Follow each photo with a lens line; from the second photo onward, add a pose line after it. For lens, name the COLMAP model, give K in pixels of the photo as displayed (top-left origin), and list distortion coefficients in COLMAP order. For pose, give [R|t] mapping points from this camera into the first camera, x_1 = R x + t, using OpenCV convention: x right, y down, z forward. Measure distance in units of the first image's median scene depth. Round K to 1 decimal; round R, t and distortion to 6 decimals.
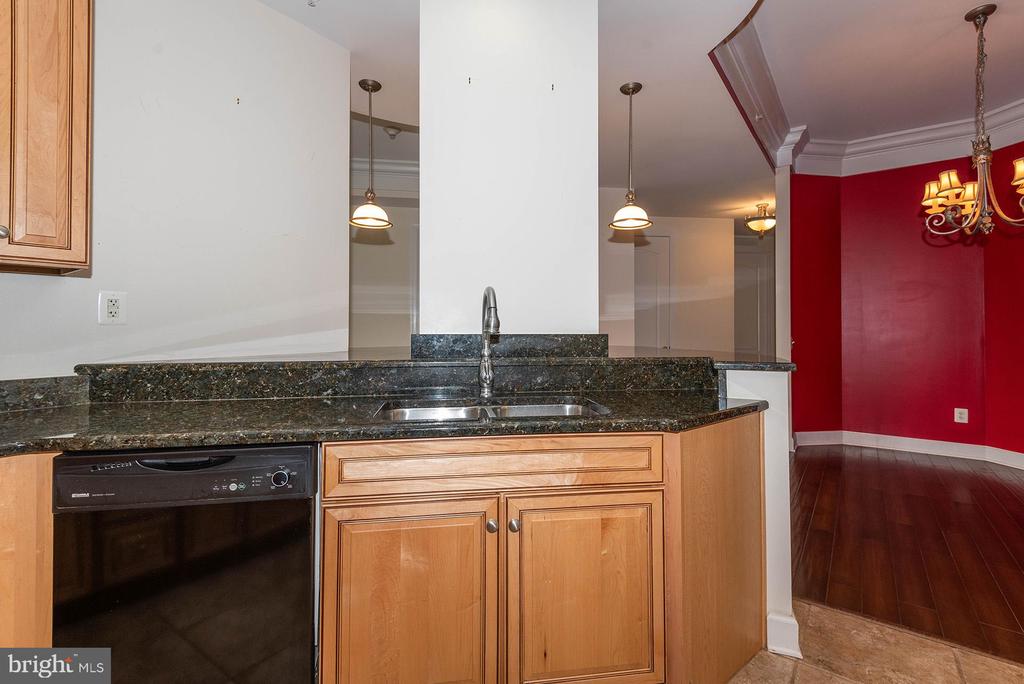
lens RADIAL K [[470.1, 0, 508.9], [0, 470.1, 334.5], [0, 0, 1]] dist [0.020953, -0.000373]
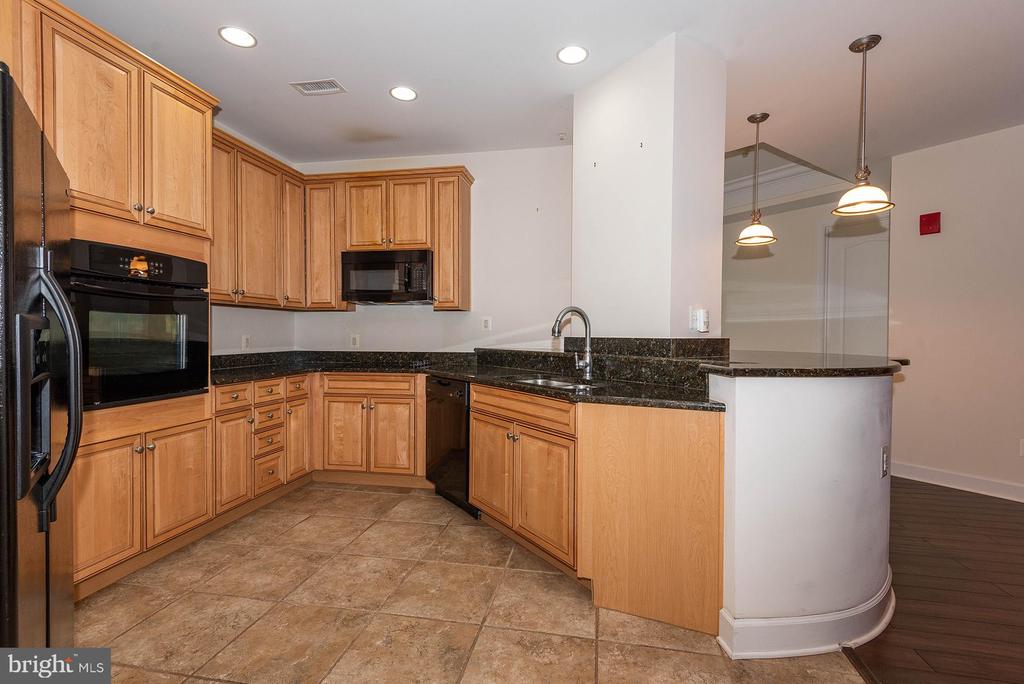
lens RADIAL K [[469.1, 0, 511.6], [0, 469.1, 339.0], [0, 0, 1]] dist [0.014944, -0.000588]
pose [[0.440458, 0.012783, -0.897682, 1.181737], [-0.013549, 0.999879, 0.007590, -0.003186], [0.897671, 0.008820, 0.440578, 0.119696]]
